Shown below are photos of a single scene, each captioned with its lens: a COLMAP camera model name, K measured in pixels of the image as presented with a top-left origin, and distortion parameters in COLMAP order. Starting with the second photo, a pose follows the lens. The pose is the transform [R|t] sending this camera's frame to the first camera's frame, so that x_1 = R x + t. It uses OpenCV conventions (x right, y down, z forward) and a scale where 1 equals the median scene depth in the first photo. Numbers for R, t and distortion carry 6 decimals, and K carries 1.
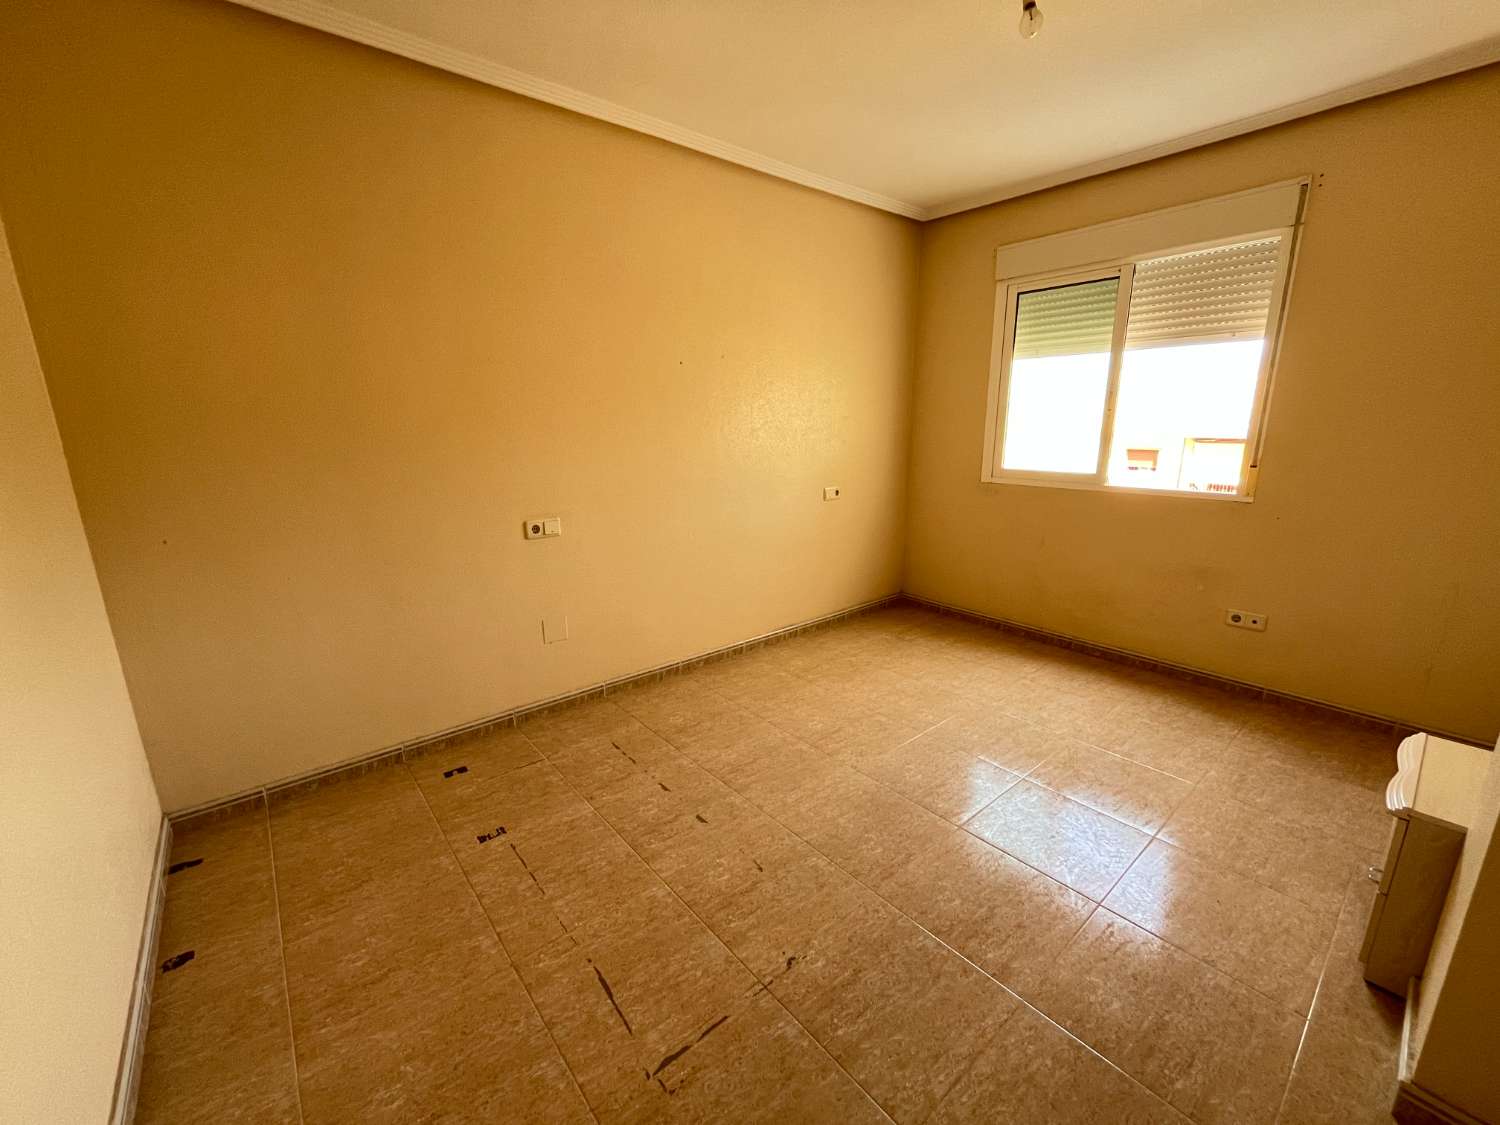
lens RADIAL K [[609.3, 0, 741.0], [0, 609.3, 563.3], [0, 0, 1]] dist [-0.002063, -0.000774]
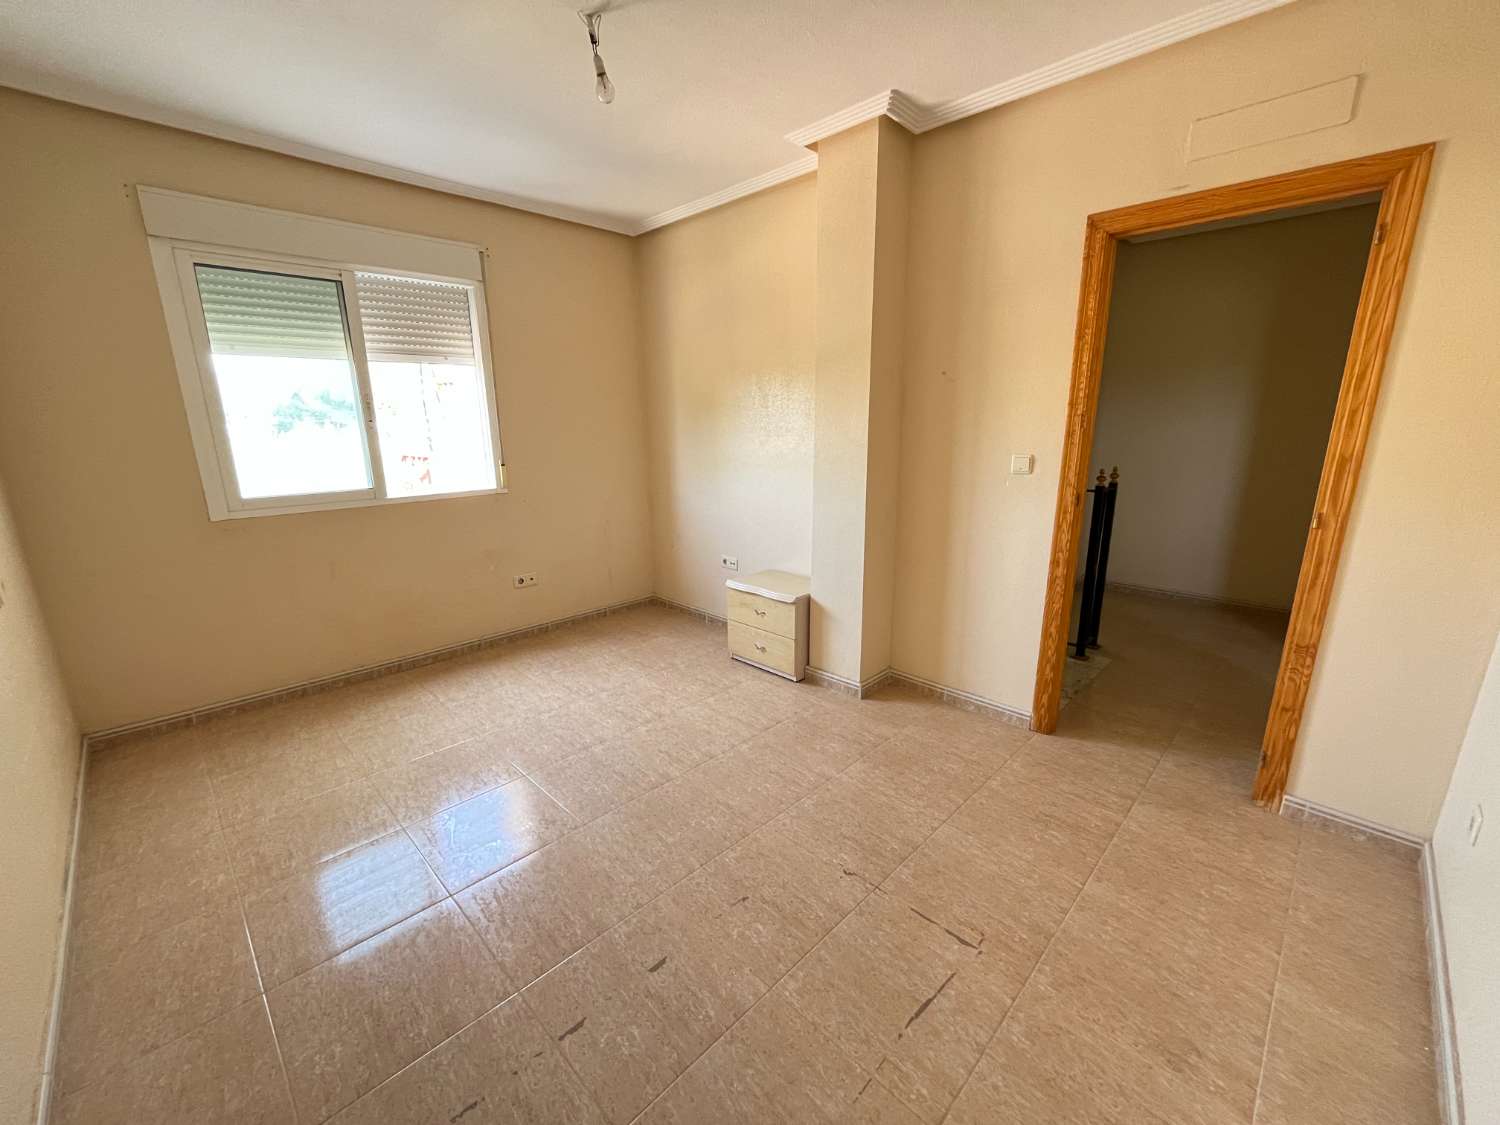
lens RADIAL K [[609.3, 0, 754.4], [0, 609.3, 570.9], [0, 0, 1]] dist [-0.002063, -0.000774]
pose [[-0.102249, -0.234619, 0.966695, -0.509735], [0.241168, 0.936950, 0.252909, -0.145188], [-0.965082, 0.258995, -0.039220, 0.582753]]
